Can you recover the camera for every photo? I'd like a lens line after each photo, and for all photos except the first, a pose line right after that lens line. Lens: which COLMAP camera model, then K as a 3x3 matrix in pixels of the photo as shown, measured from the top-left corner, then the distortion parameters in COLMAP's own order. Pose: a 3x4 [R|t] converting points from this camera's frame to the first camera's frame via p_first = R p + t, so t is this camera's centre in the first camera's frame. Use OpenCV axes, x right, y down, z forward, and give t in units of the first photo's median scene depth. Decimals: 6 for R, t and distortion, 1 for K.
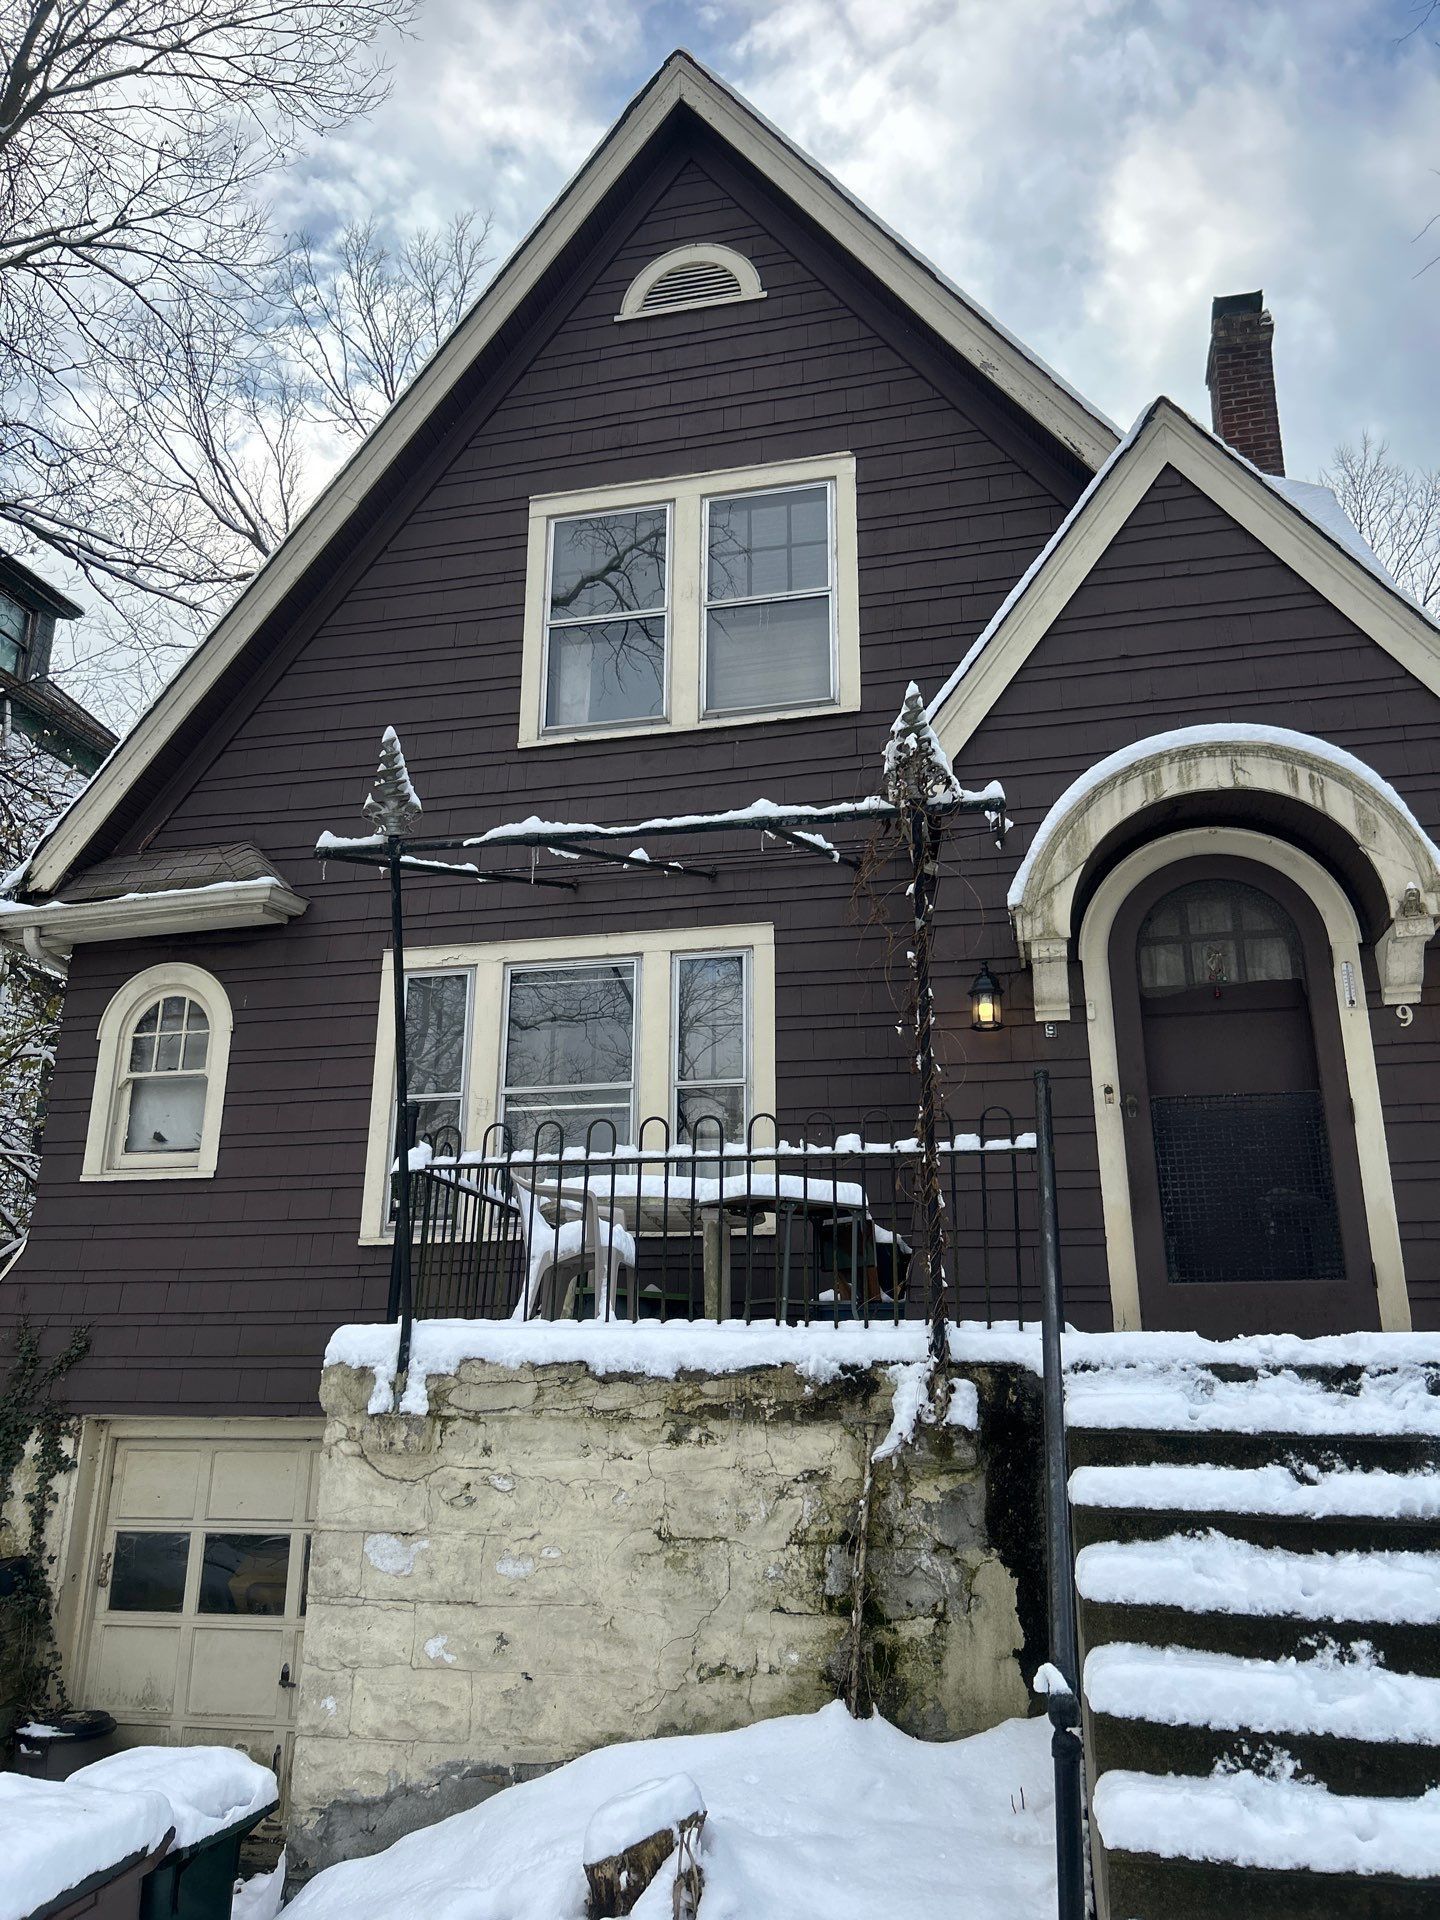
lens RADIAL K [[1467.4, 0, 707.1], [0, 1467.4, 957.0], [0, 0, 1]] dist [0.031035, -0.019410]
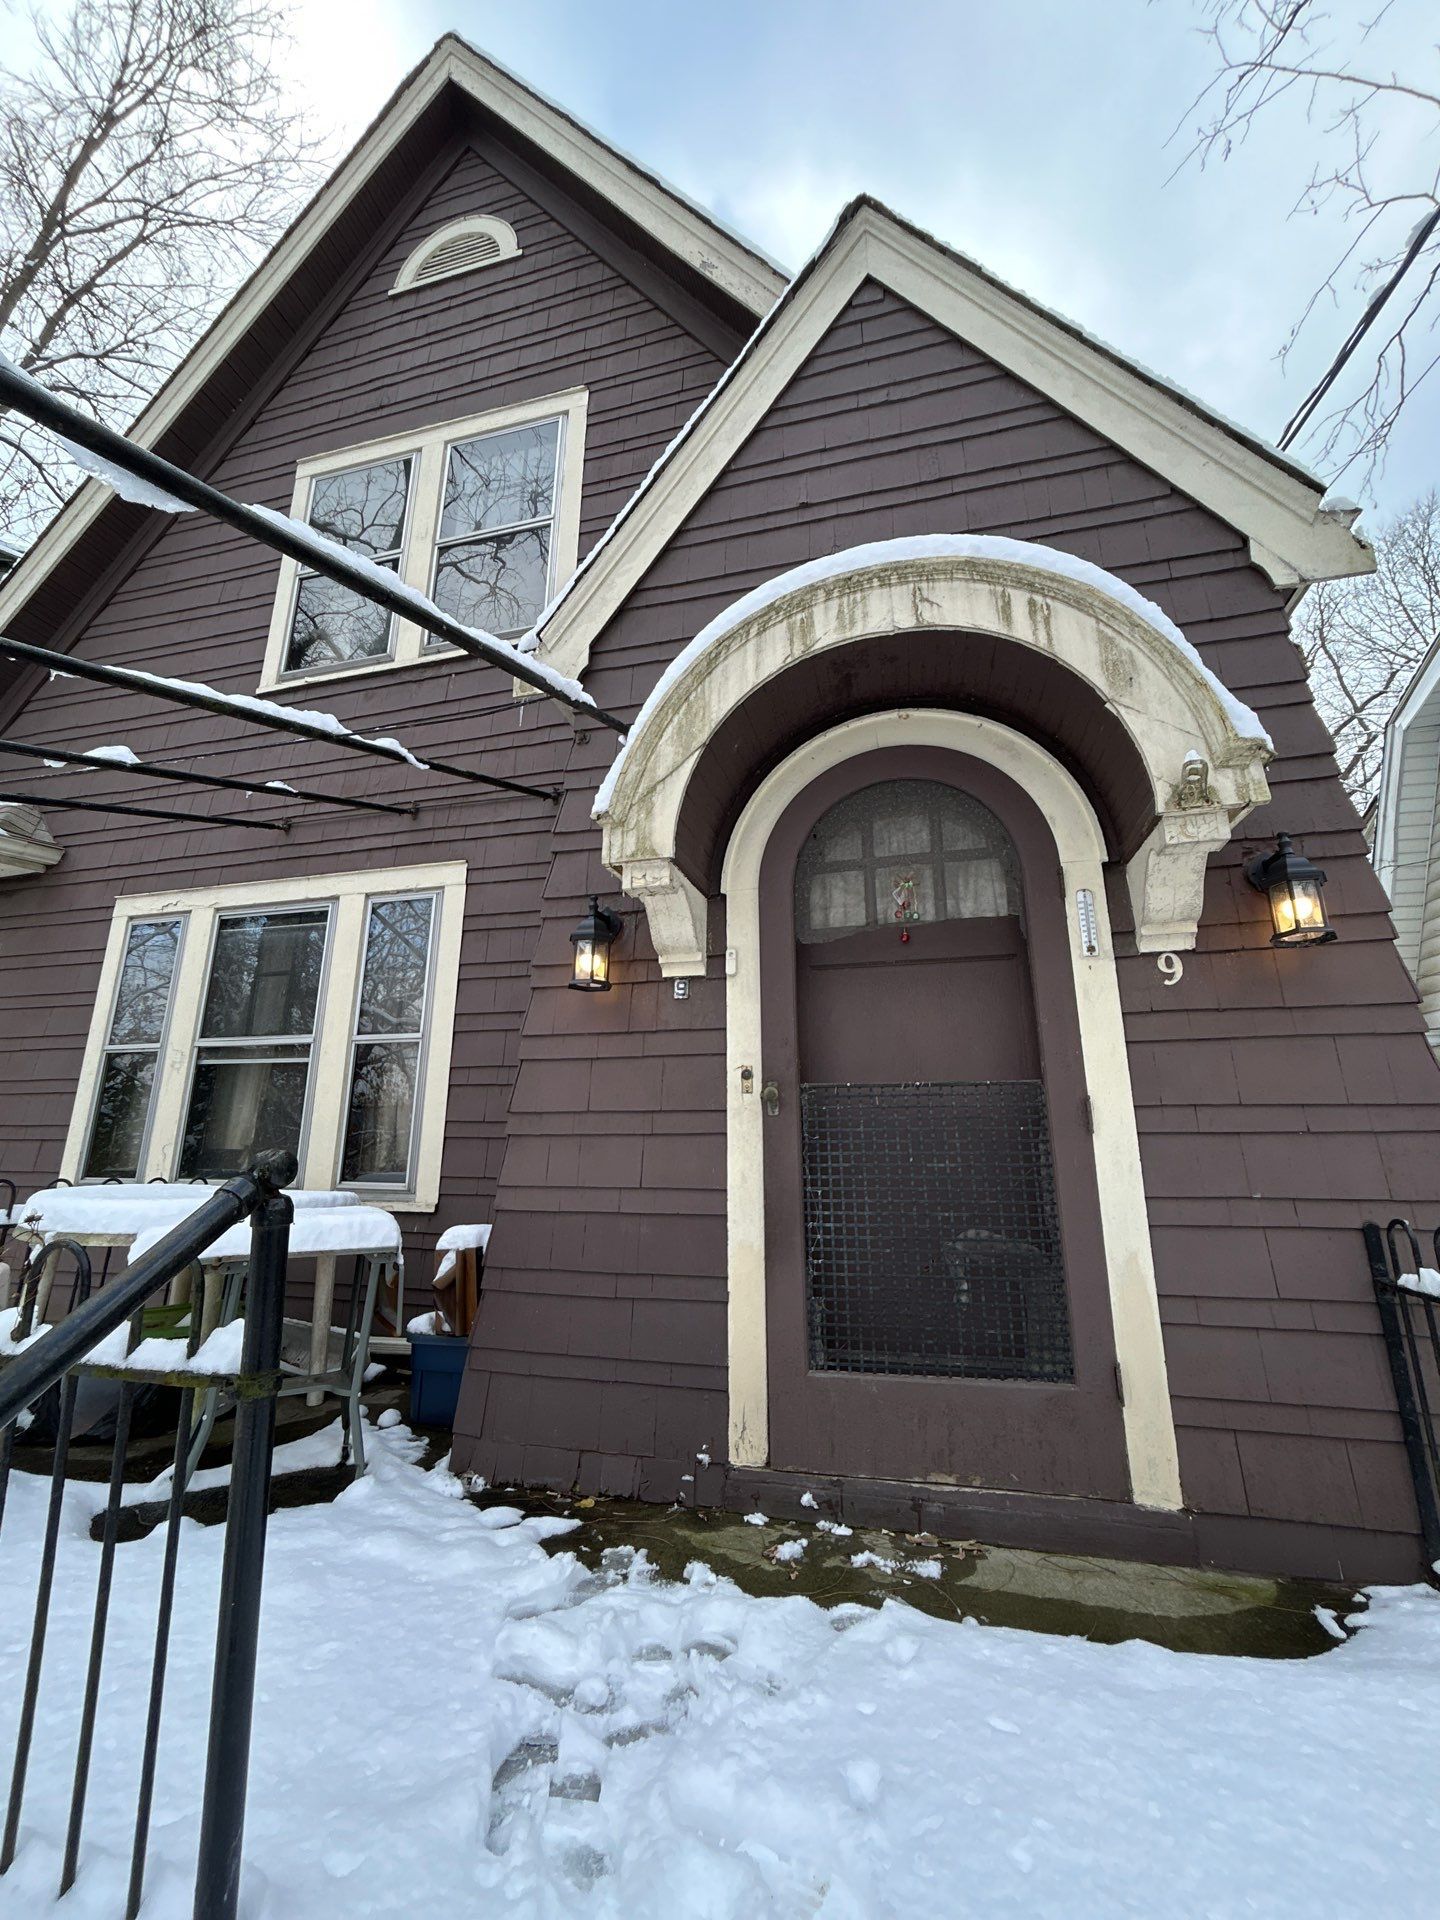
lens RADIAL K [[783.0, 0, 724.7], [0, 783.0, 948.8], [0, 0, 1]] dist [0.000105, 0.000518]
pose [[0.999581, -0.009697, -0.027279, 0.223040], [0.011088, 0.998621, 0.051305, 0.008160], [0.026744, -0.051586, 0.998310, 0.508849]]
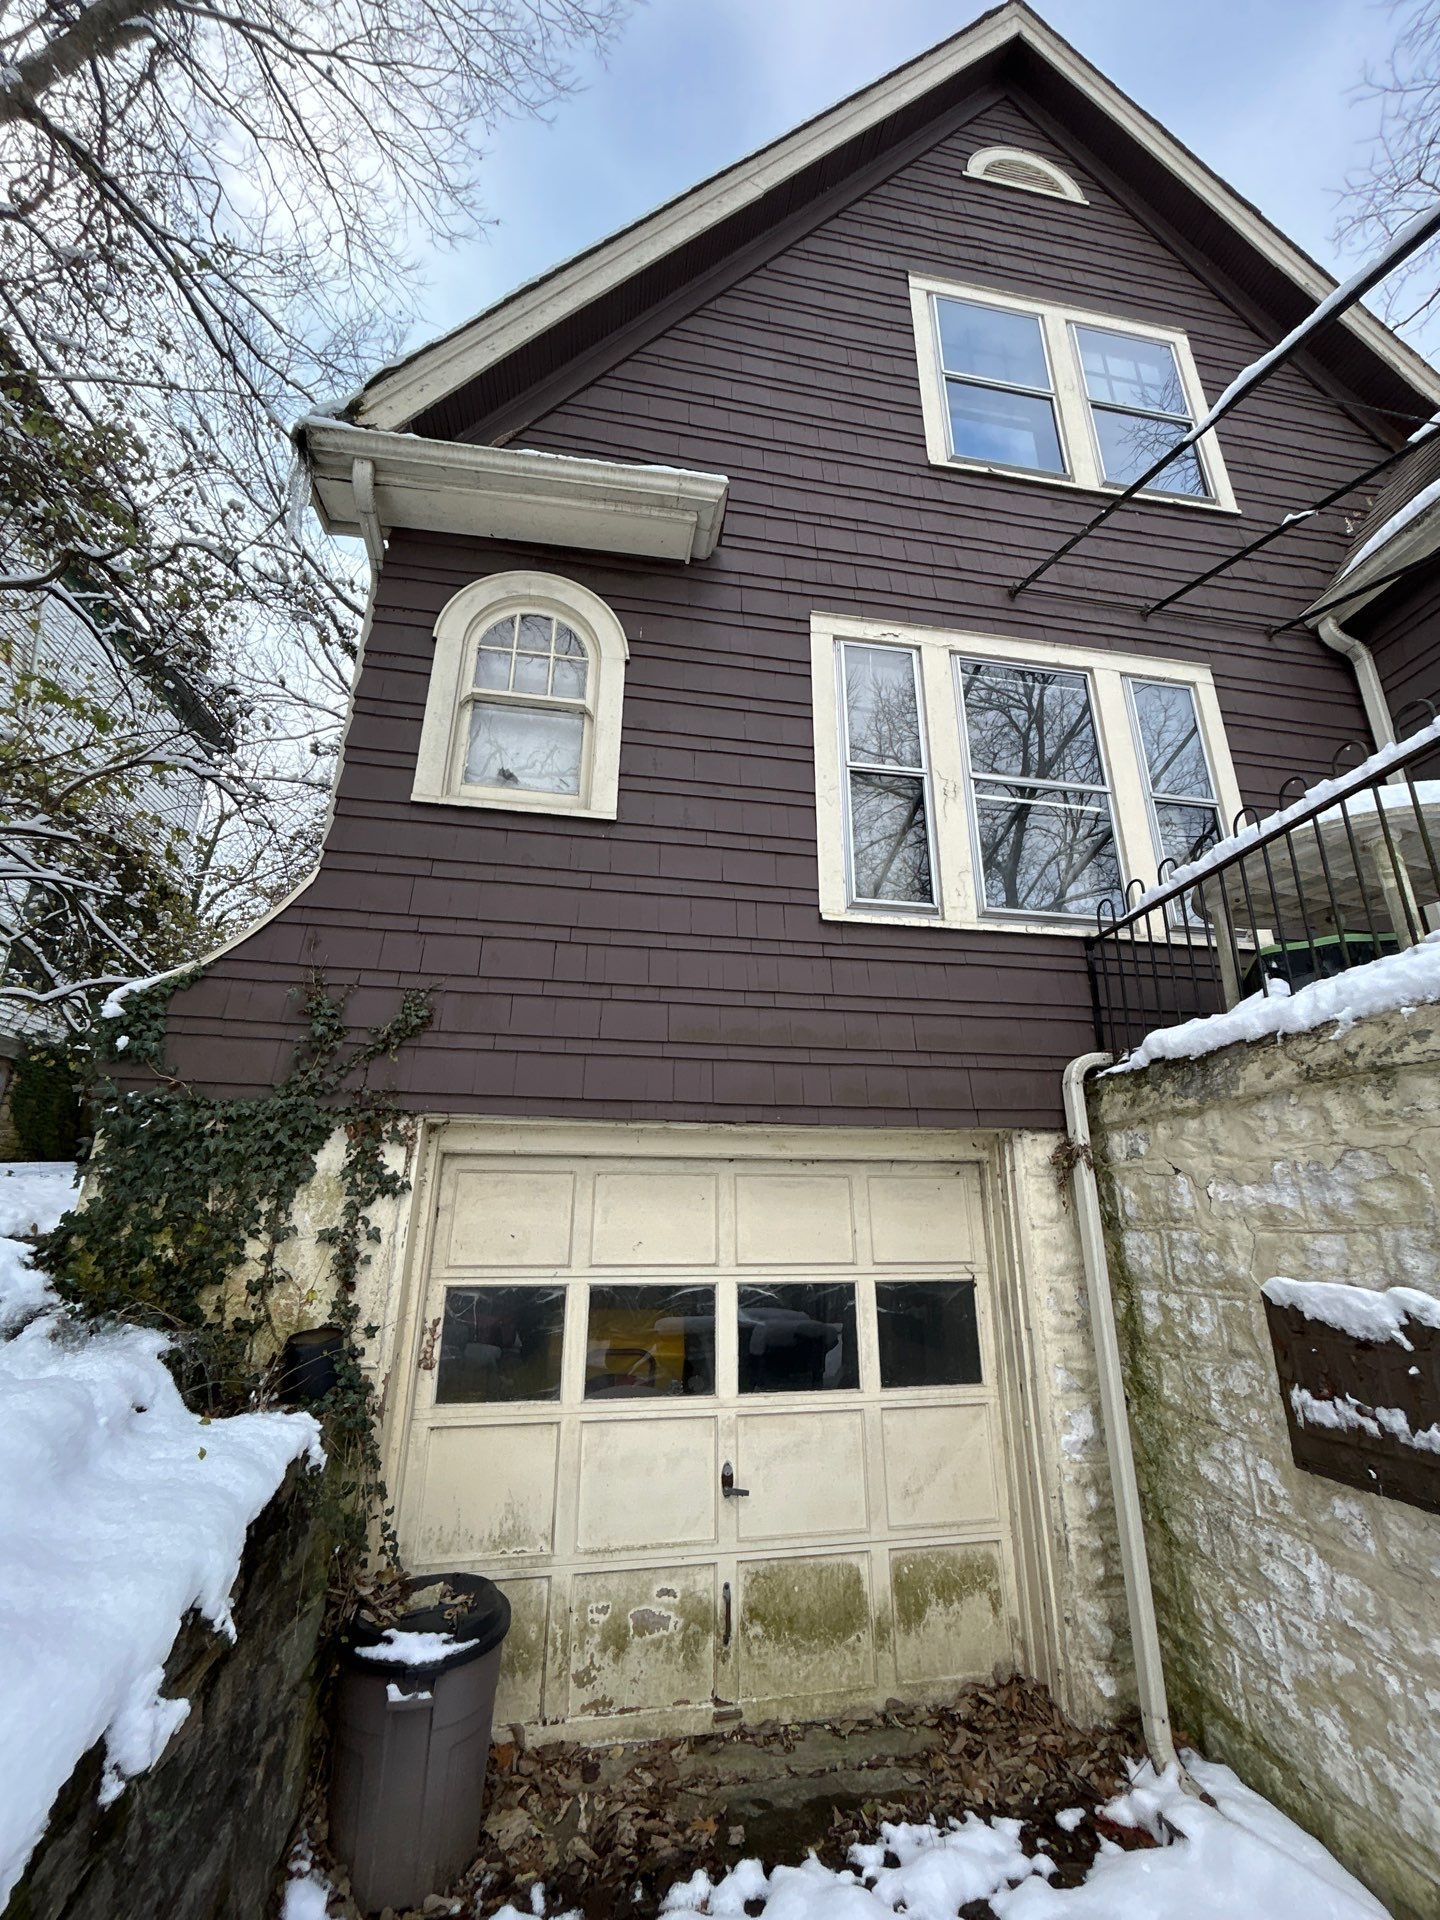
lens RADIAL K [[769.0, 0, 708.4], [0, 769.0, 954.9], [0, 0, 1]] dist [-0.004005, -0.000022]
pose [[0.921998, 0.127859, 0.365474, -0.446982], [-0.118641, 0.991792, -0.047672, 0.243288], [-0.368570, 0.000593, 0.929600, 0.635919]]
